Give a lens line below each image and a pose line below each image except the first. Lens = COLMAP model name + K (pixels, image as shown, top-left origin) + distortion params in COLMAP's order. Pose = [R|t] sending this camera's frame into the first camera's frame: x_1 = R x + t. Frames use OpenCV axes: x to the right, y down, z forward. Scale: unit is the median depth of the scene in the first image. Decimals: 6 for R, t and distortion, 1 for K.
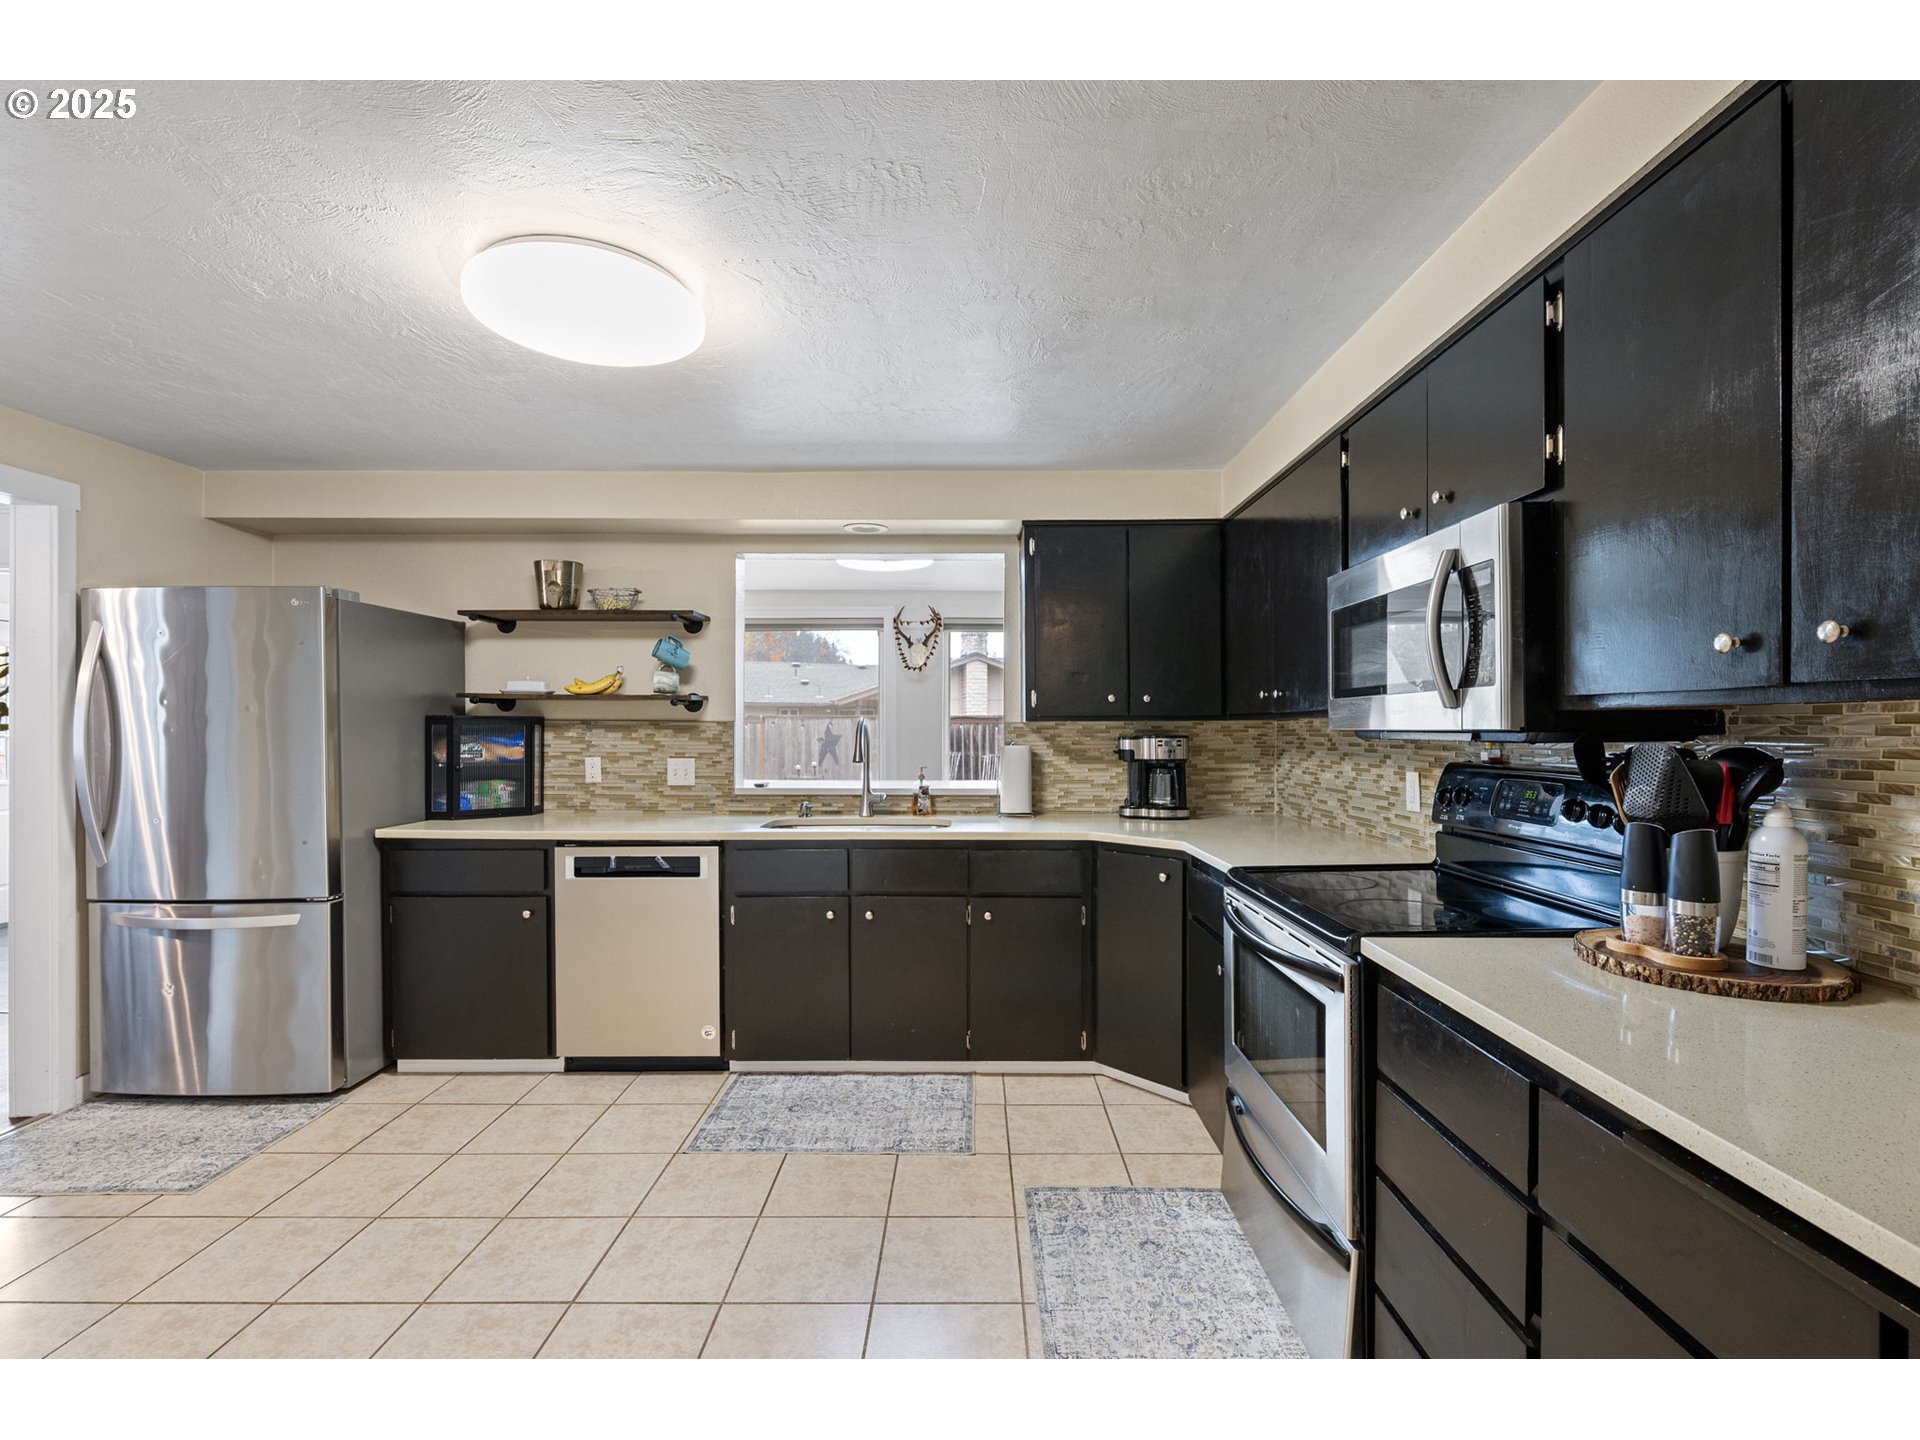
lens RADIAL K [[858.7, 0, 1007.4], [0, 858.7, 732.3], [0, 0, 1]] dist [0.003956, -0.000289]
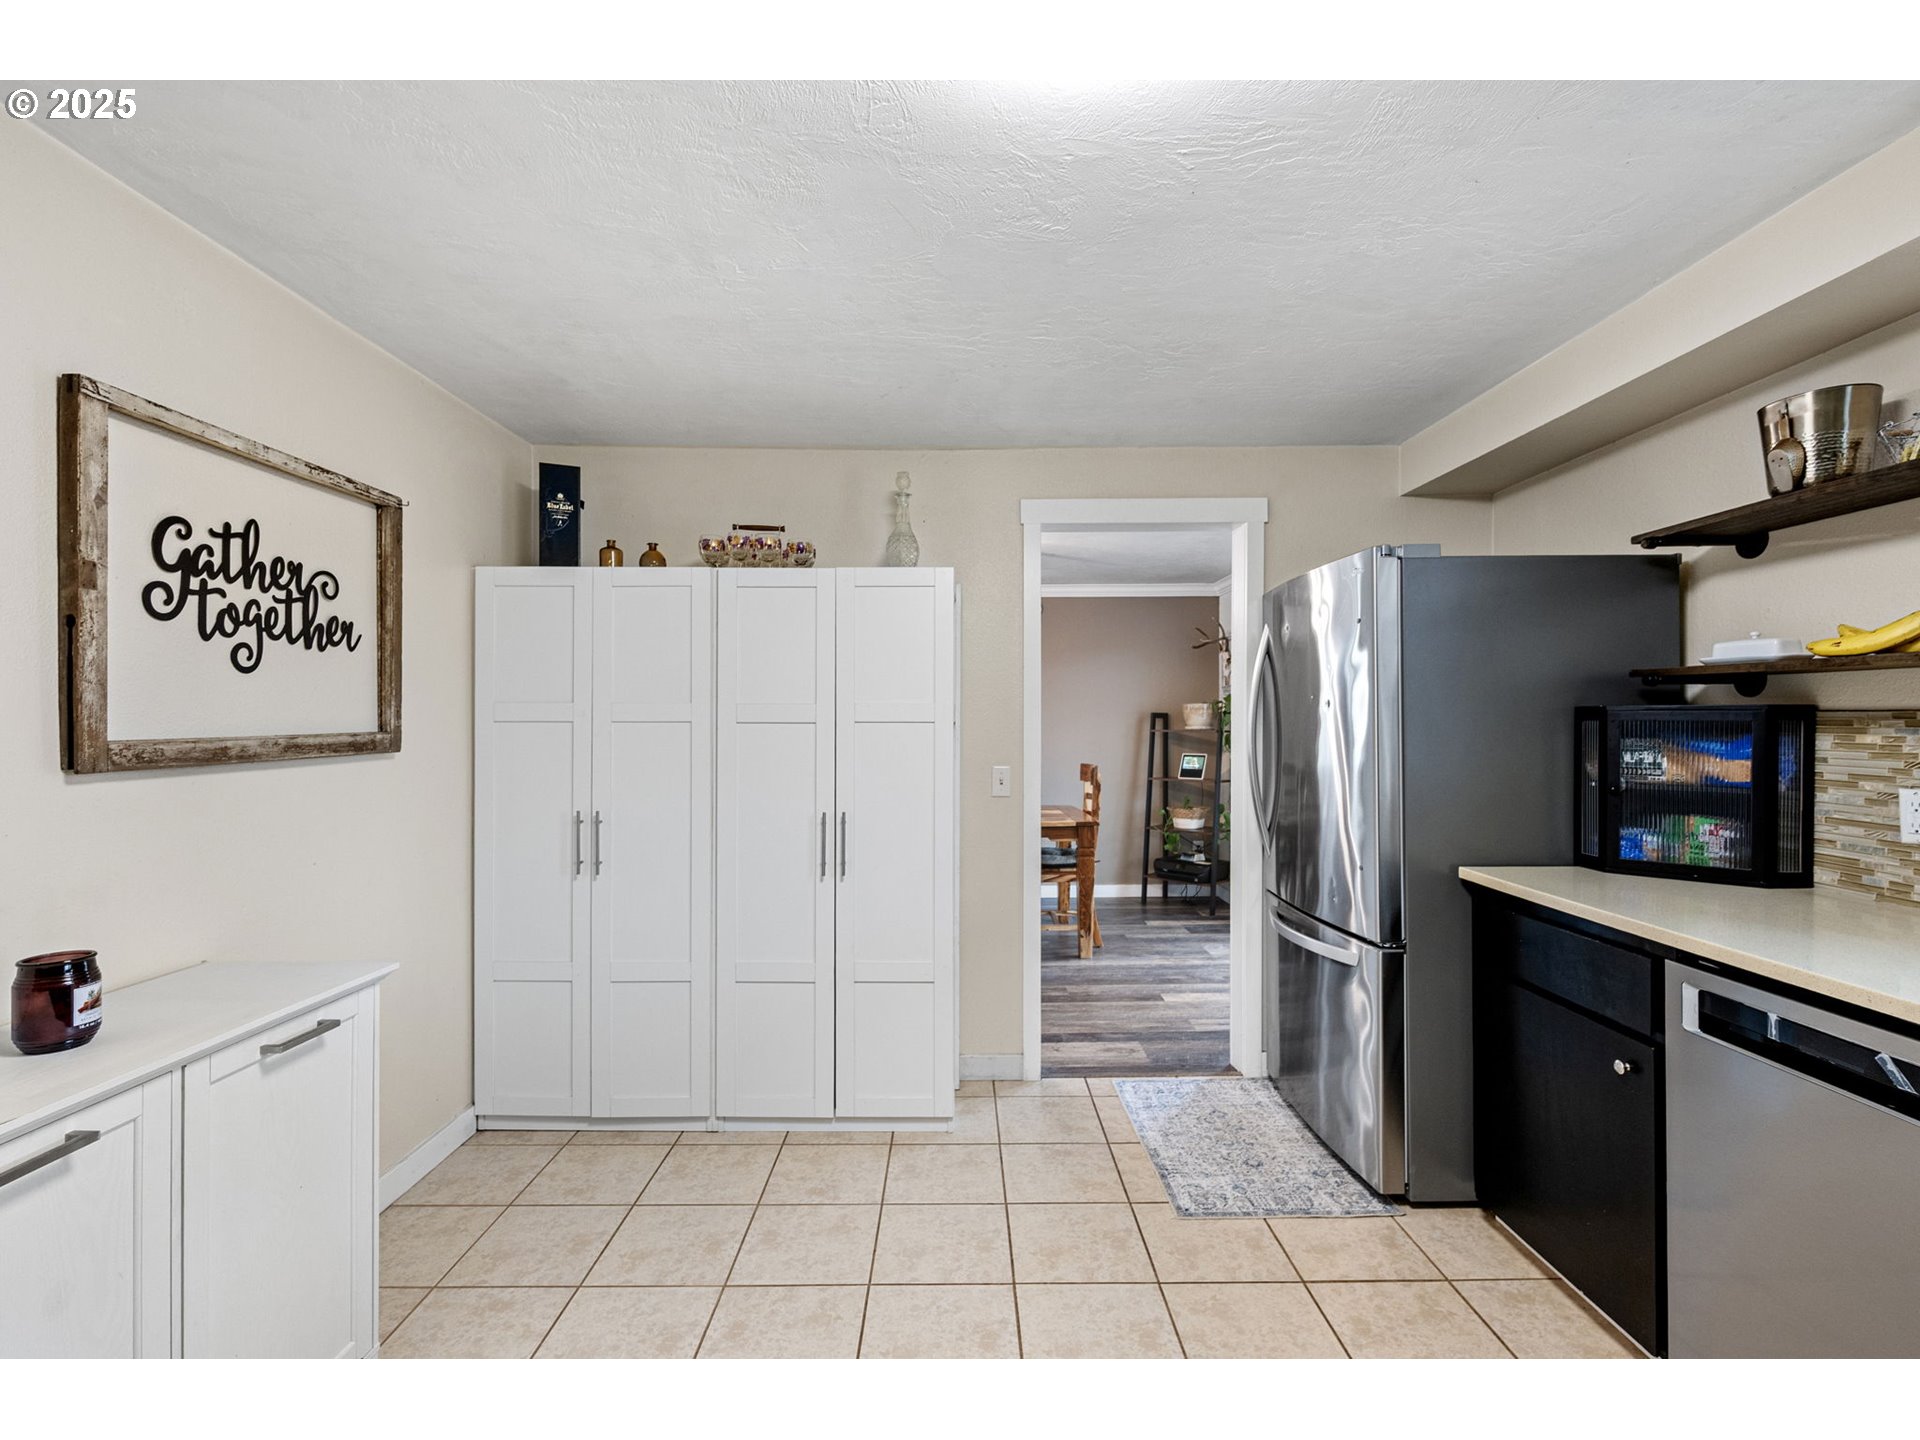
lens RADIAL K [[858.7, 0, 957.1], [0, 858.7, 728.2], [0, 0, 1]] dist [0.003956, -0.000289]
pose [[-0.036094, 0.003054, -0.999344, 0.000946], [-0.006989, 0.999970, 0.003308, -0.001805], [0.999324, 0.007104, -0.036071, 0.509977]]
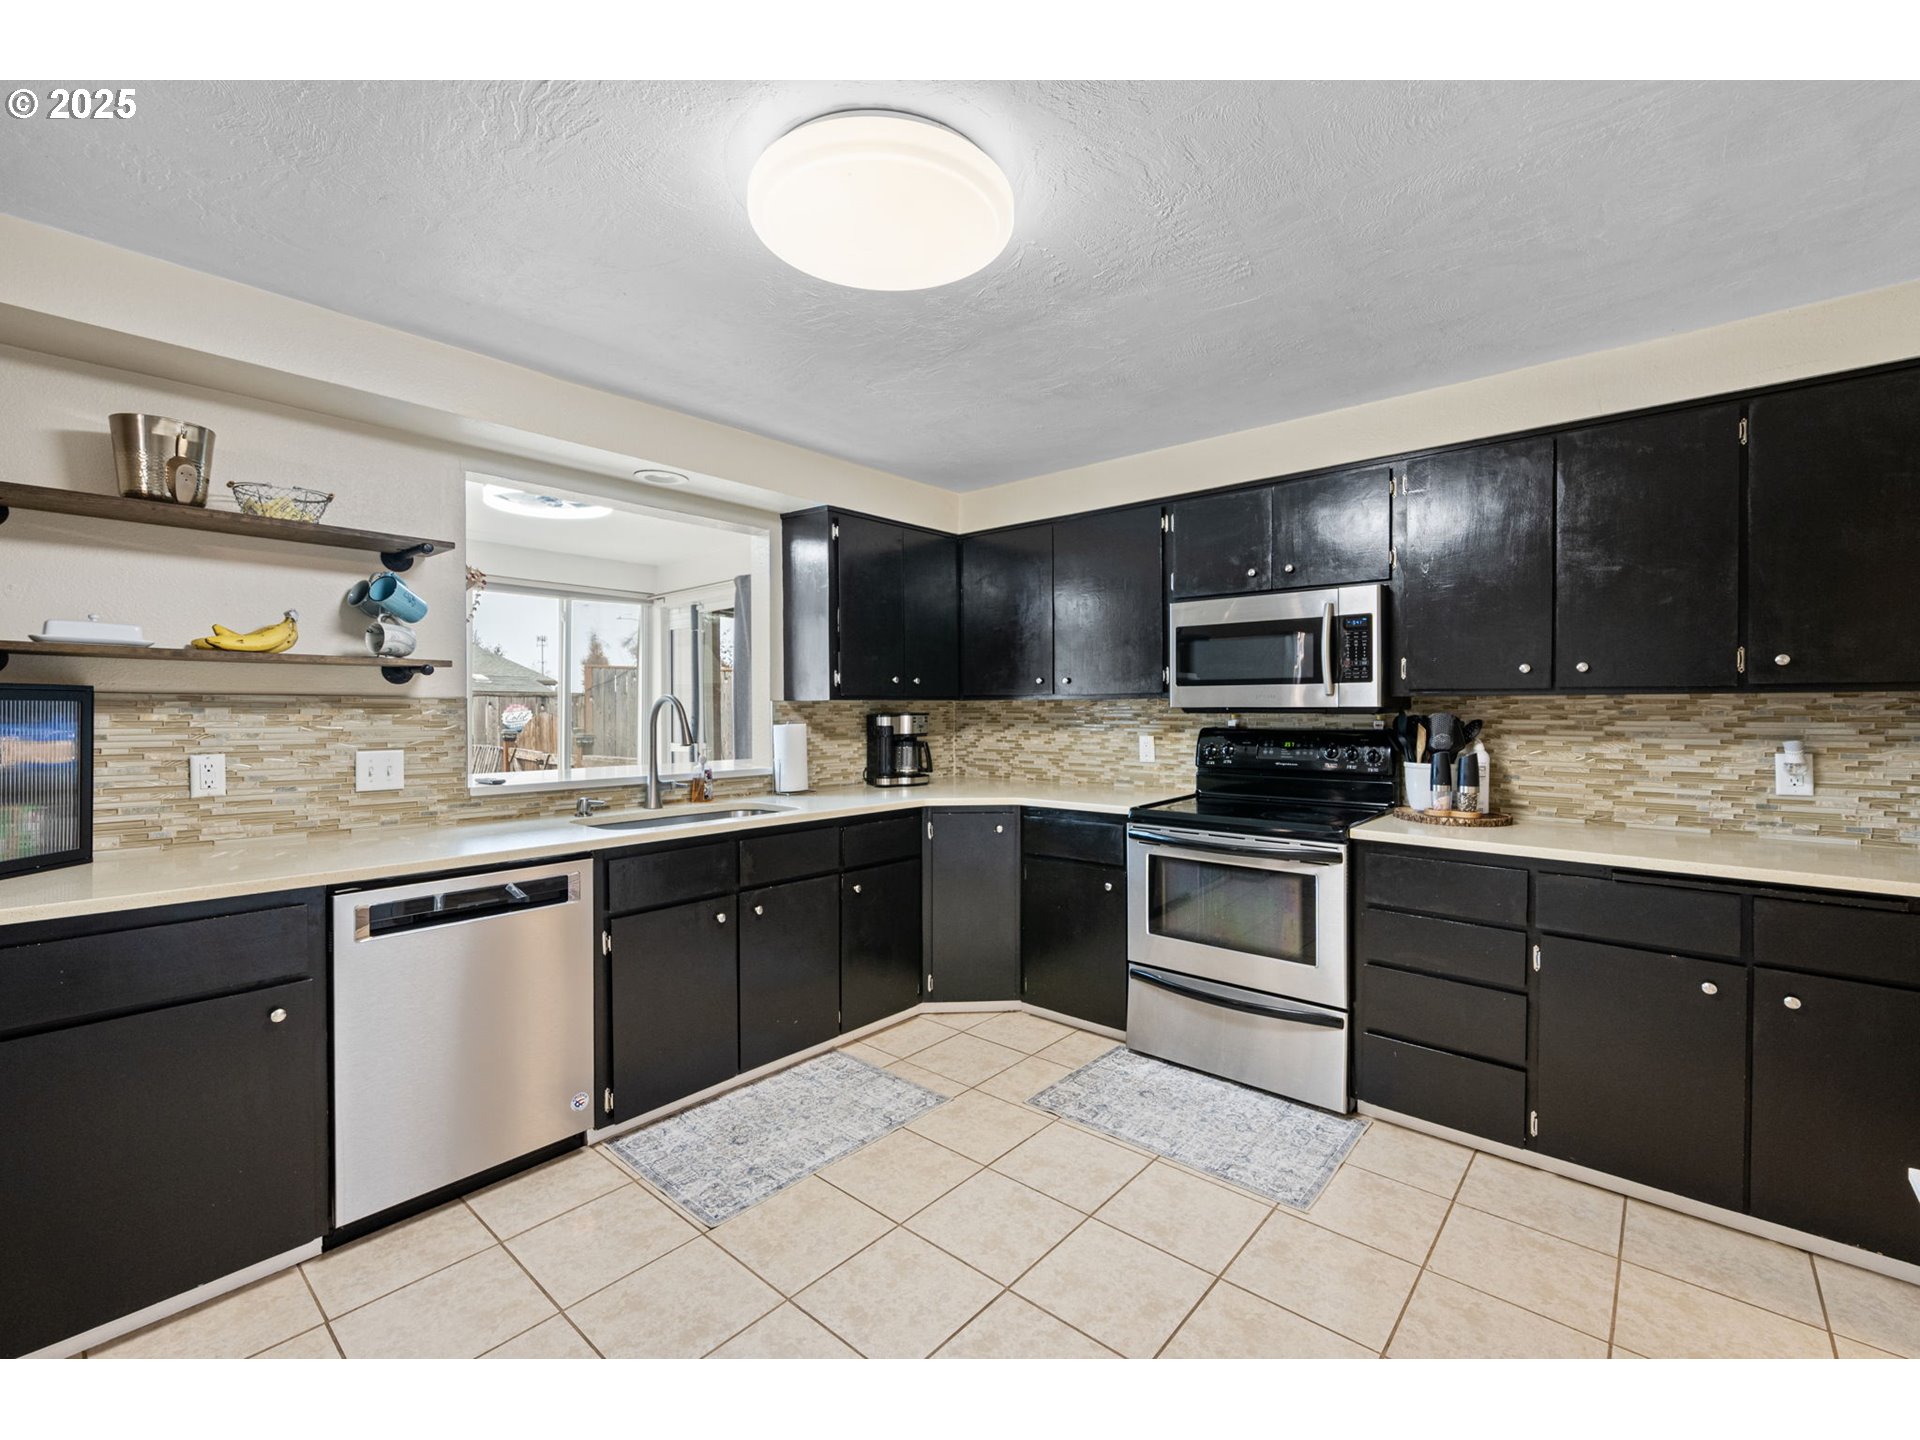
lens RADIAL K [[801.3, 0, 972.8], [0, 801.3, 710.0], [0, 0, 1]] dist [0.008048, -0.000418]
pose [[0.662583, -0.002935, 0.748983, -0.564028], [0.004424, 0.999990, 0.000004, 0.000040], [-0.748976, 0.003311, 0.662589, 0.223547]]
